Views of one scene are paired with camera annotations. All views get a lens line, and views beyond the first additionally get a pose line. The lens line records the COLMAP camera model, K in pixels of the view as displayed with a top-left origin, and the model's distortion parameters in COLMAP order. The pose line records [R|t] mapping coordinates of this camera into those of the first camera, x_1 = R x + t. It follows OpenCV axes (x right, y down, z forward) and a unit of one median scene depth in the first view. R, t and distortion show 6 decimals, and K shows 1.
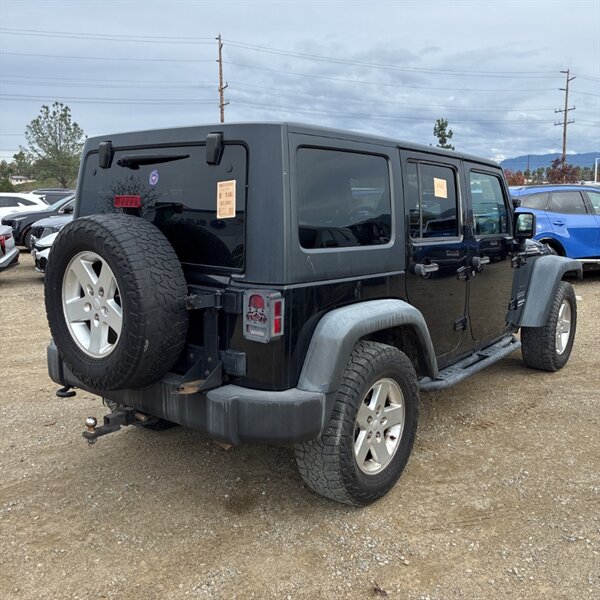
lens RADIAL K [[608.6, 0, 300.0], [0, 608.6, 300.0], [0, 0, 1]] dist [0.016309, 0.005822]
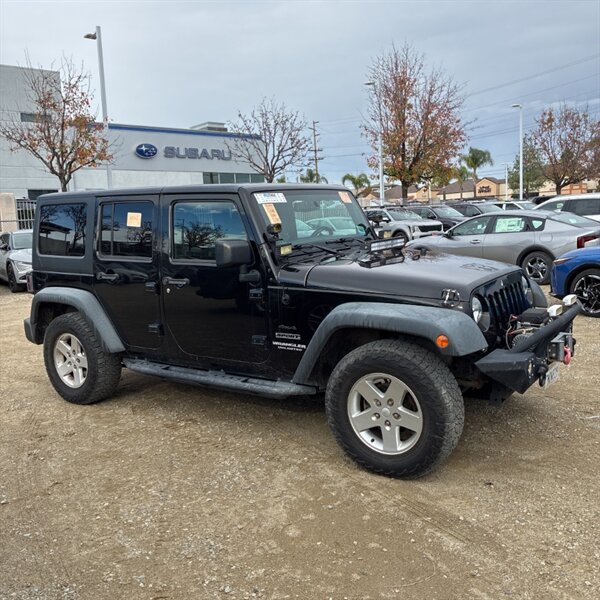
lens RADIAL K [[608.6, 0, 300.0], [0, 608.6, 300.0], [0, 0, 1]] dist [0.016309, 0.005822]
pose [[0.073194, 0.131374, -0.988627, 1.608702], [-0.124472, 0.984739, 0.121641, -0.219439], [0.989520, 0.114153, 0.088429, 1.269228]]
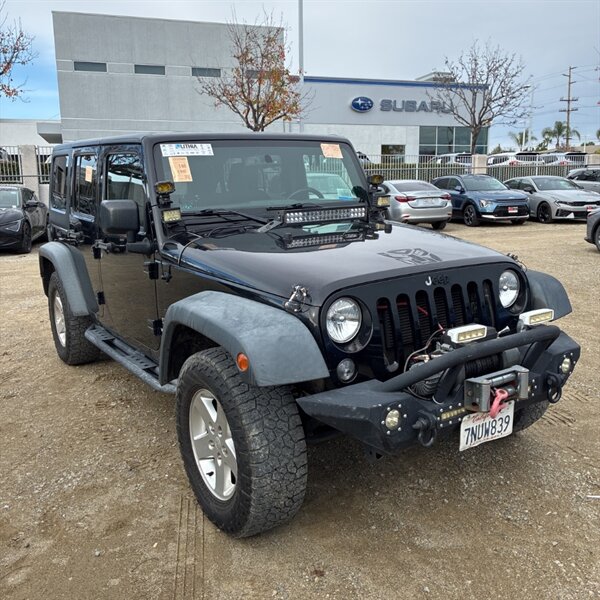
lens RADIAL K [[608.6, 0, 300.0], [0, 608.6, 300.0], [0, 0, 1]] dist [0.016309, 0.005822]
pose [[-0.305672, 0.188198, -0.933352, 1.285746], [-0.142536, 0.960180, 0.240288, -0.294775], [0.941408, 0.206486, -0.266675, 1.778486]]
